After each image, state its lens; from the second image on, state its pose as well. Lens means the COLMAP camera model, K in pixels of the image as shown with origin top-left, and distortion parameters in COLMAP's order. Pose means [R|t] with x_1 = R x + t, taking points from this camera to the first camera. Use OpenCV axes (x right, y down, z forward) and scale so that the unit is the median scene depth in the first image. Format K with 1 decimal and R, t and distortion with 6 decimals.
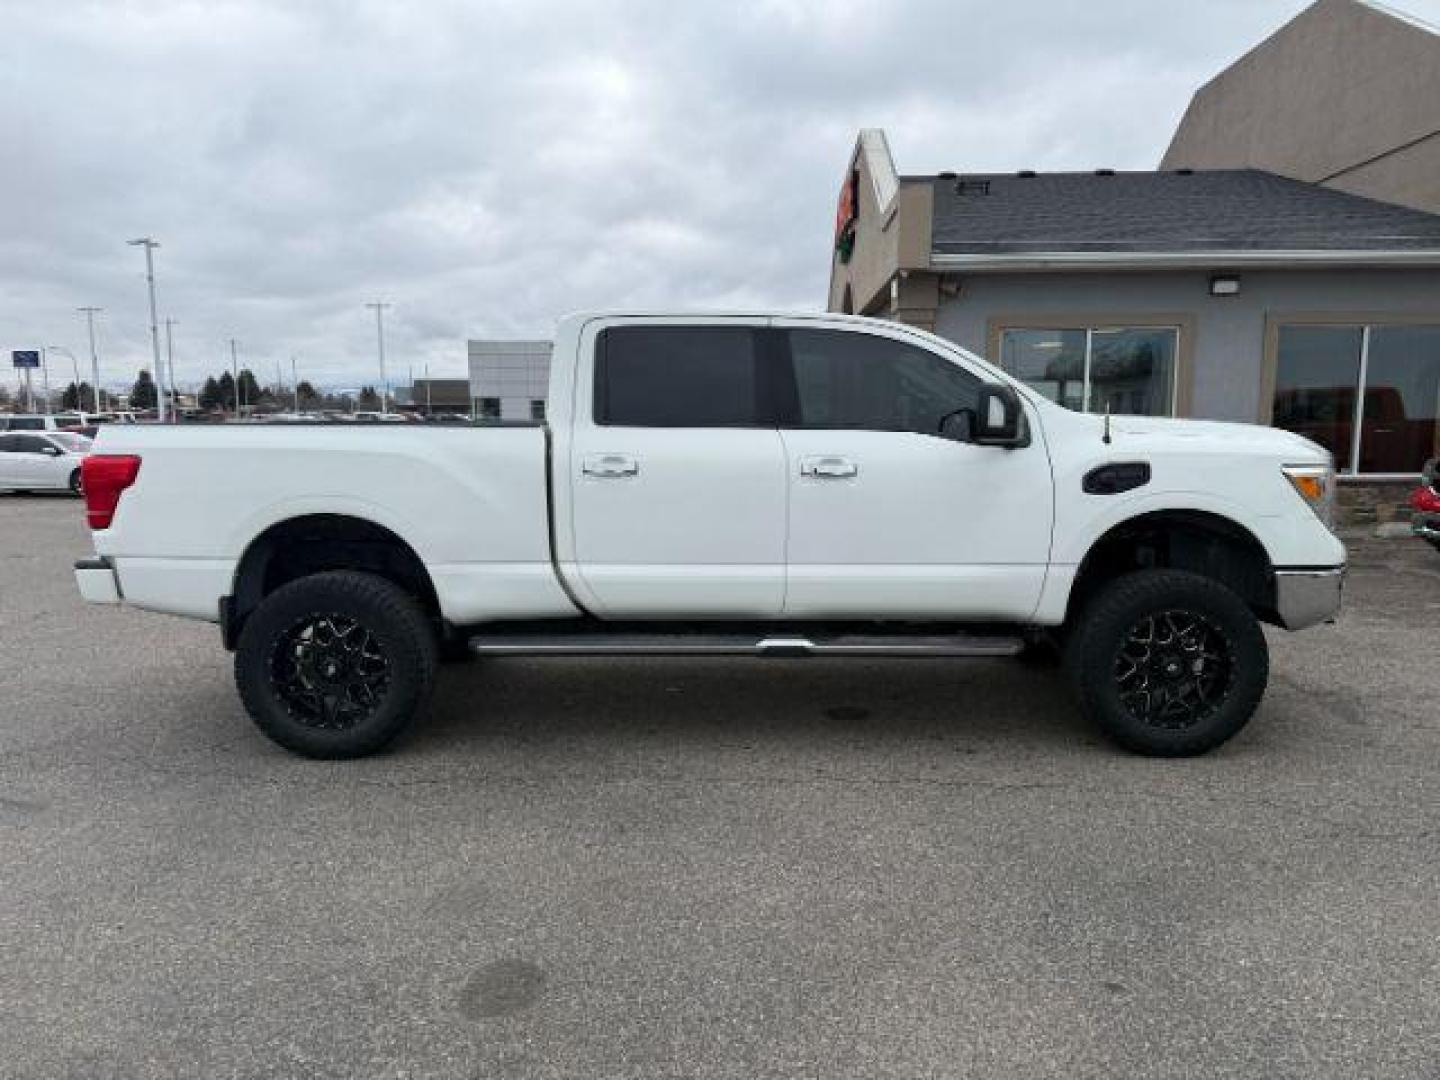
lens RADIAL K [[1033.0, 0, 724.7], [0, 1033.0, 541.5], [0, 0, 1]] dist [0.043103, -0.050767]
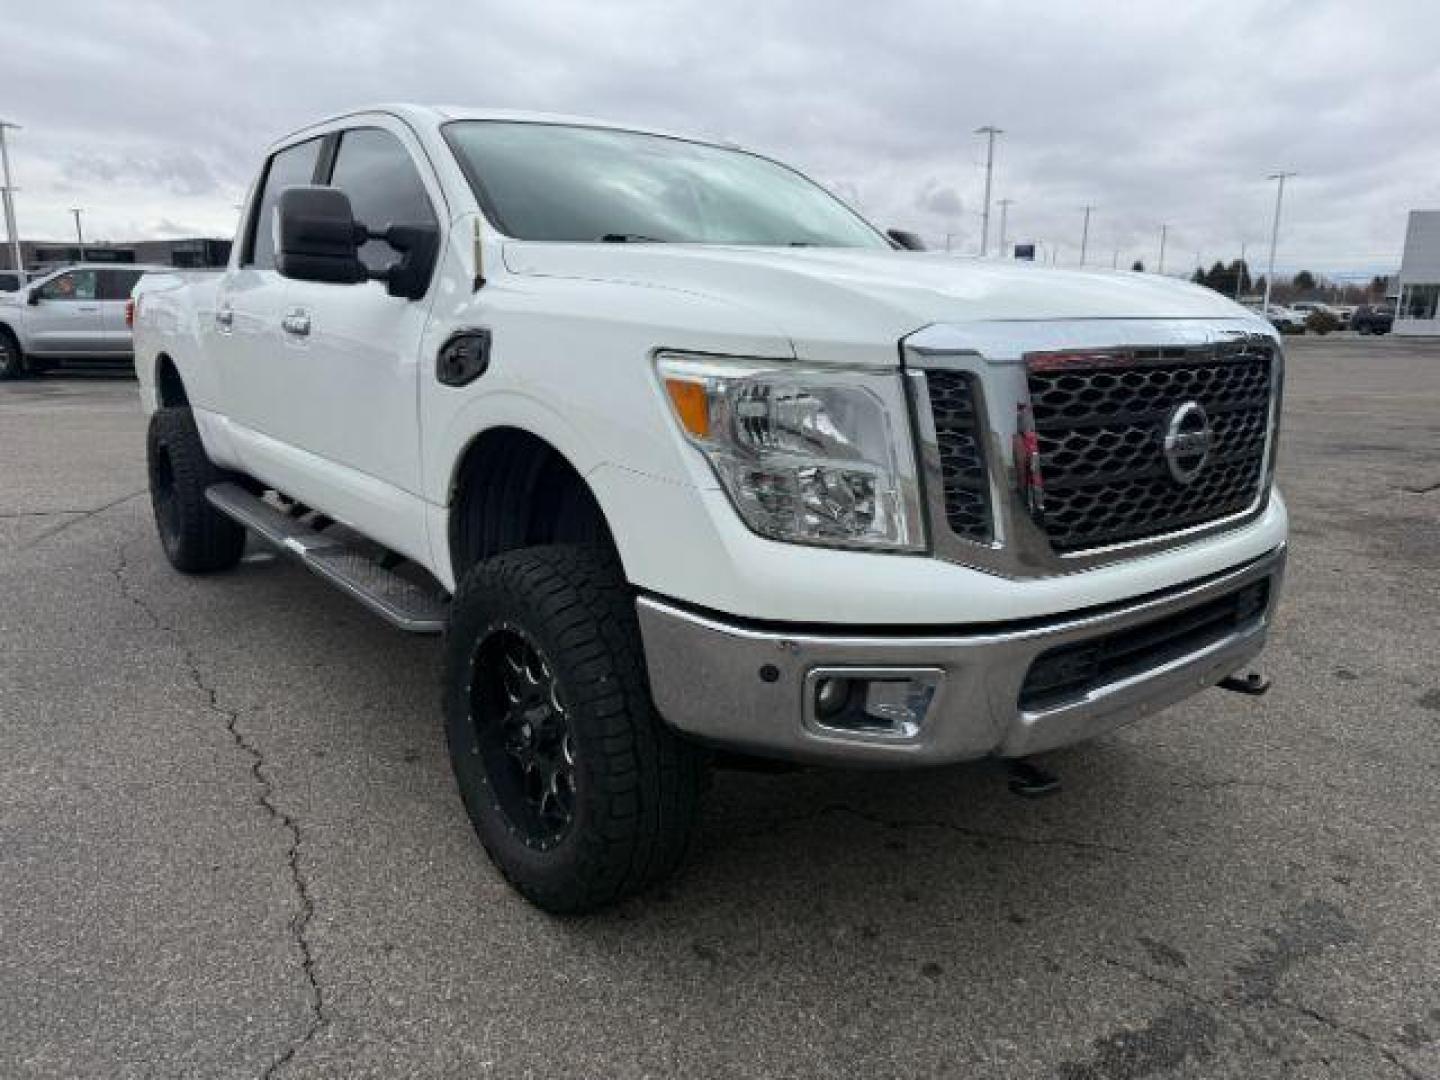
lens RADIAL K [[1033.0, 0, 718.0], [0, 1033.0, 539.8], [0, 0, 1]] dist [0.043103, -0.050767]
pose [[0.623076, 0.188691, -0.759060, 0.019404], [-0.112782, 0.981997, 0.151533, -0.001434], [0.773987, -0.008809, 0.633140, 0.016634]]
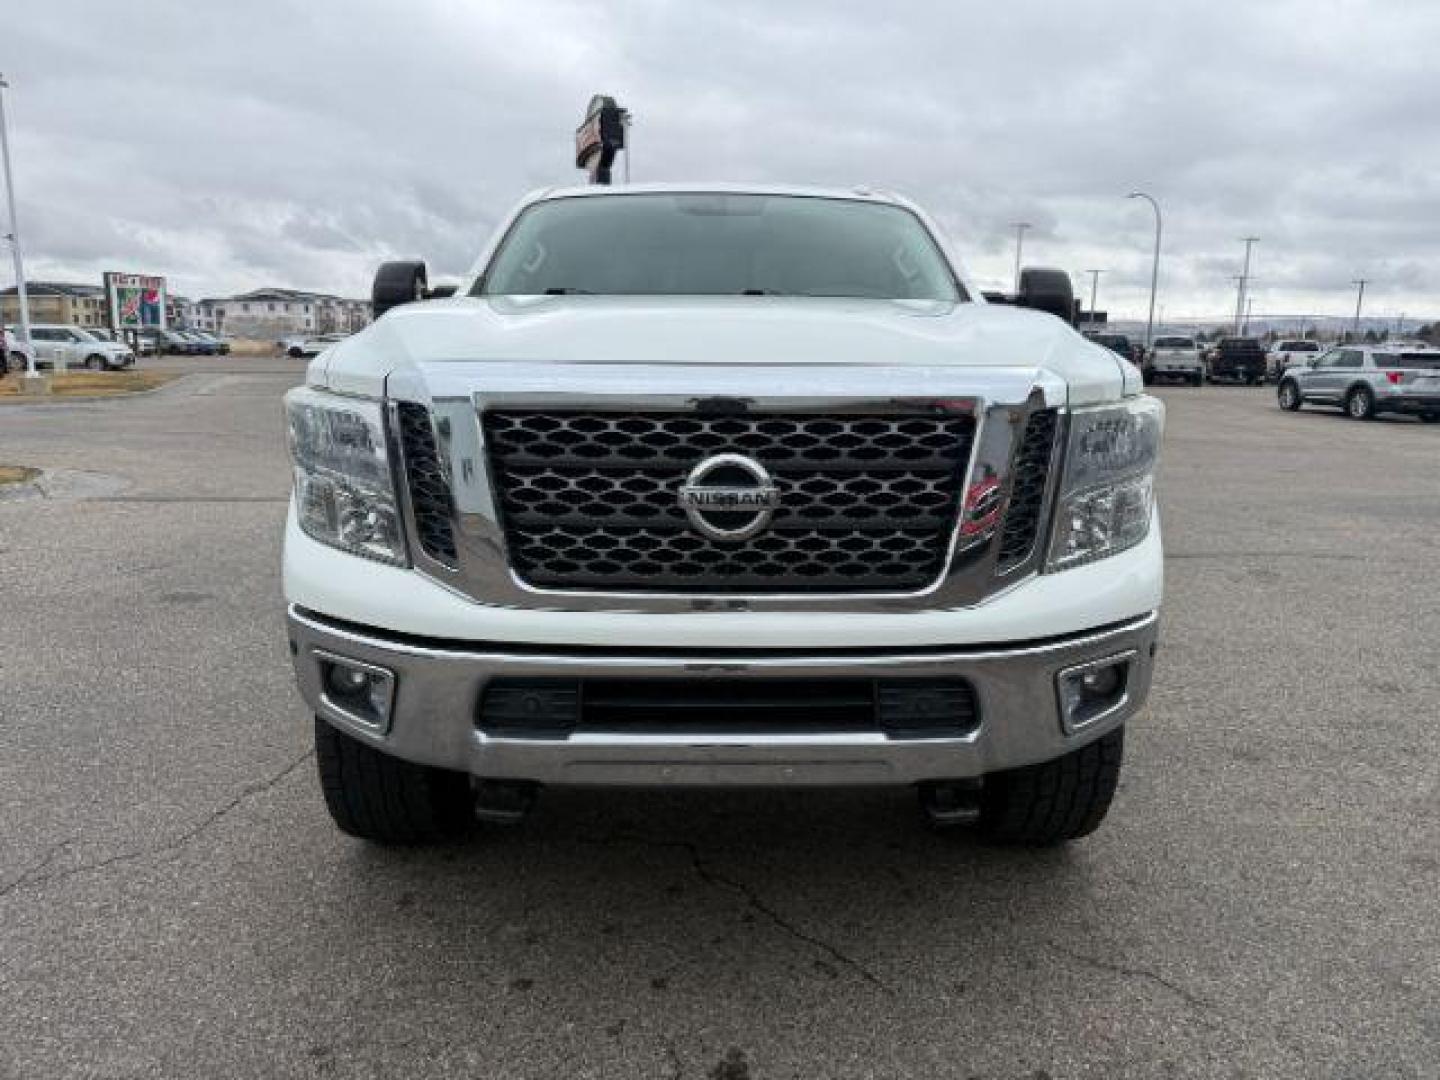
lens RADIAL K [[1033.0, 0, 717.7], [0, 1033.0, 533.4], [0, 0, 1]] dist [0.043103, -0.050767]
pose [[0.011323, 0.187891, -0.982125, 0.082703], [-0.137558, 0.973142, 0.184587, -0.021272], [0.990429, 0.133009, 0.036865, 0.163562]]
